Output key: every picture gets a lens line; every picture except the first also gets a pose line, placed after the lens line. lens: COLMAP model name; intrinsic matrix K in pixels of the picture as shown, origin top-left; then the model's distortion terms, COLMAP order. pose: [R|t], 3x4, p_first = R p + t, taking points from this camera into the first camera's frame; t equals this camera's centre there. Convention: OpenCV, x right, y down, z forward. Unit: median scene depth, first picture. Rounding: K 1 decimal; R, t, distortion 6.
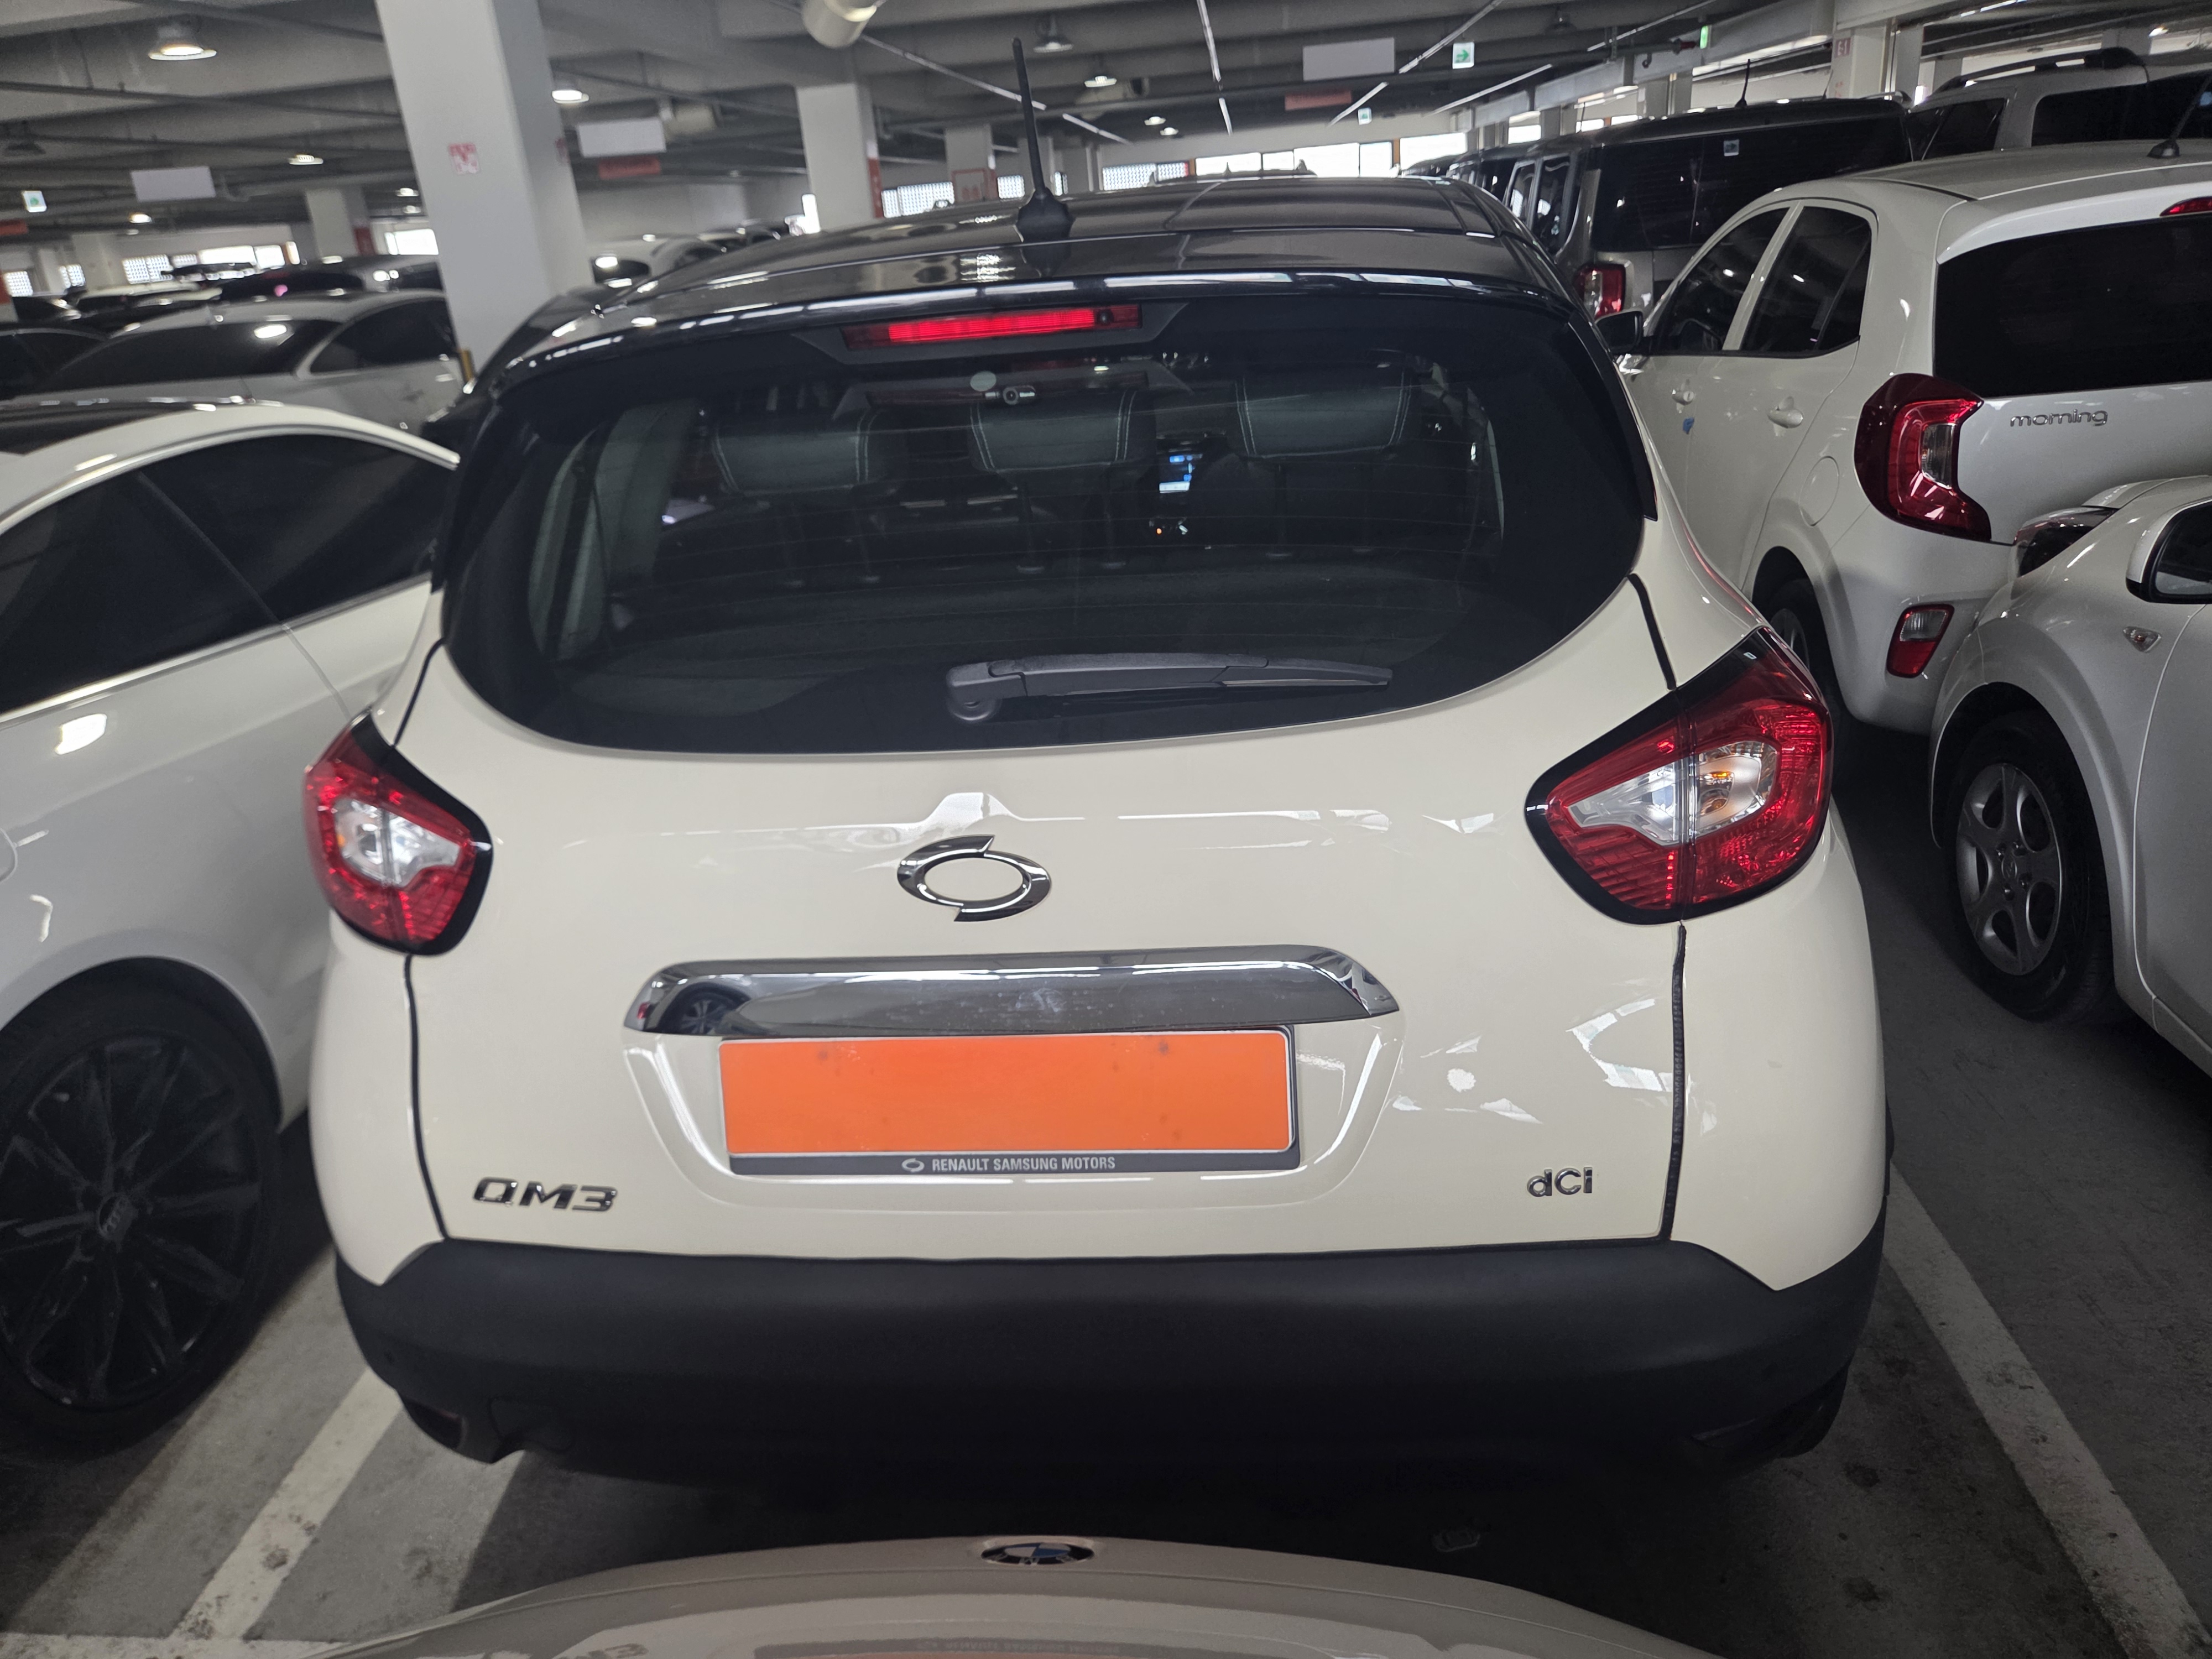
lens RADIAL K [[1491.6, 0, 1109.2], [0, 1491.6, 833.5], [0, 0, 1]] dist [0.052953, -0.047083]
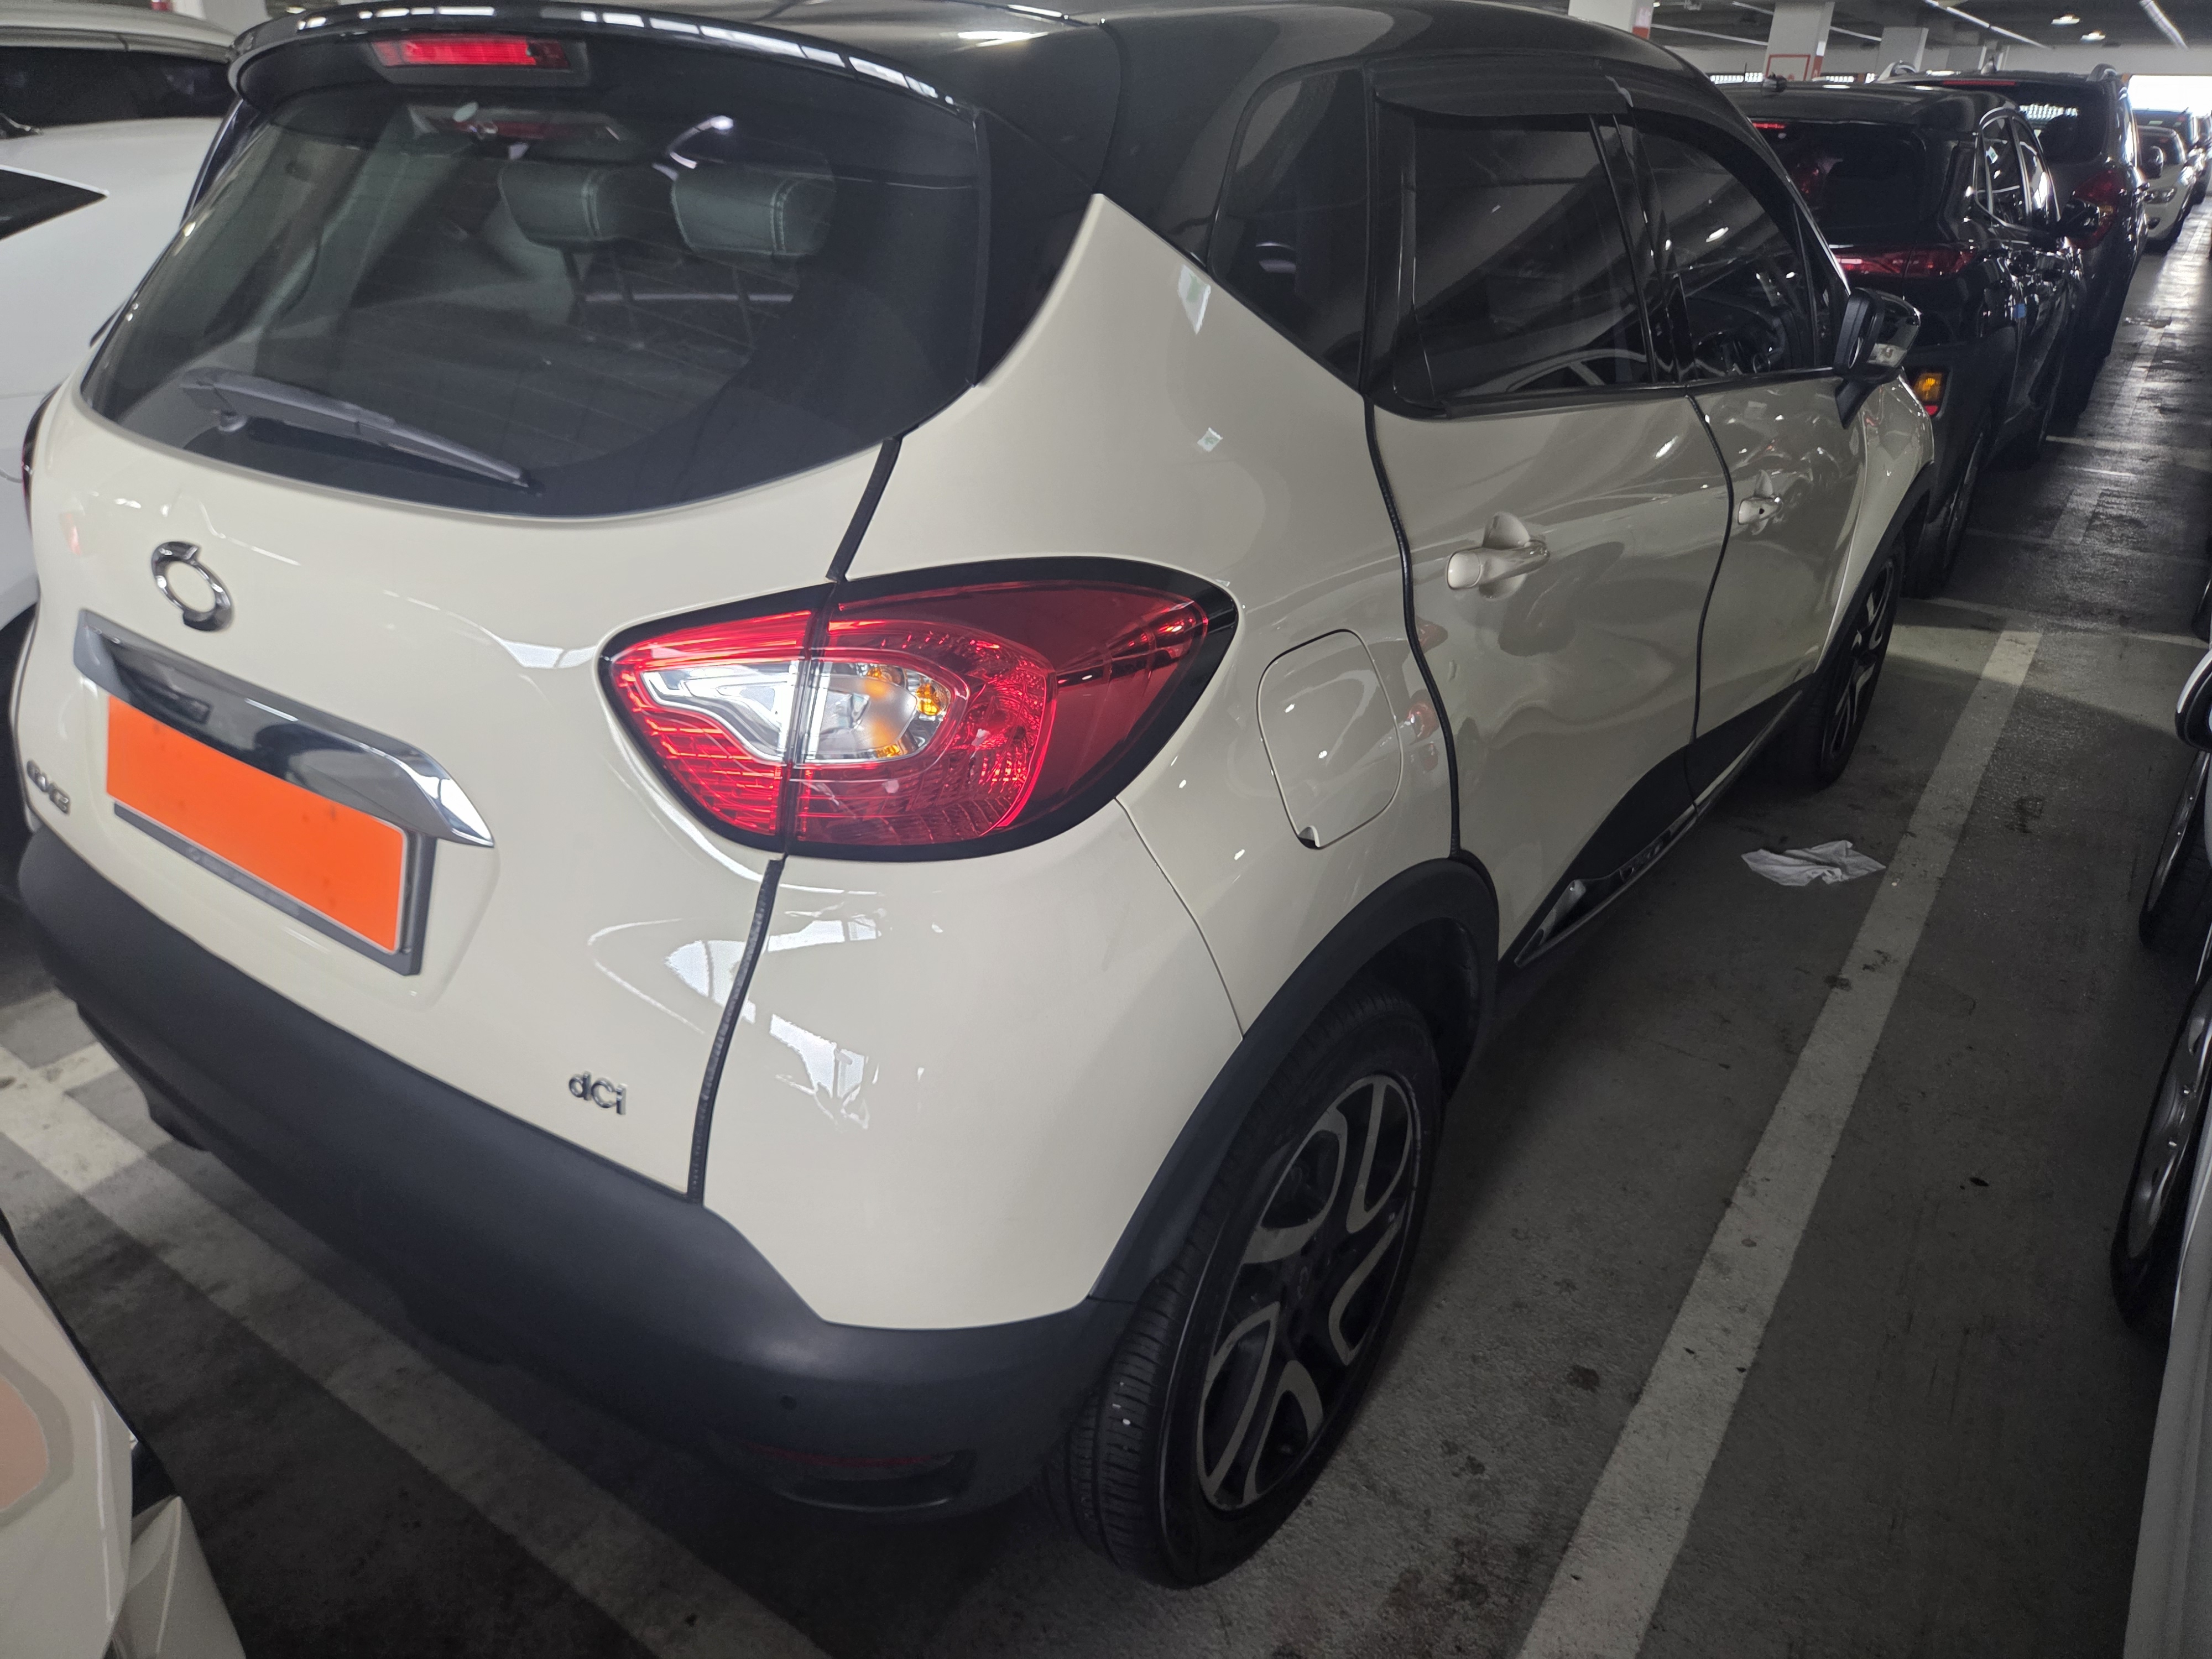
lens RADIAL K [[1491.6, 0, 1109.2], [0, 1491.6, 833.5], [0, 0, 1]] dist [0.052953, -0.047083]
pose [[0.860259, 0.308724, -0.405764, 0.829307], [-0.279994, 0.951150, 0.130064, -0.106777], [0.426096, 0.001723, 0.904676, 0.309323]]
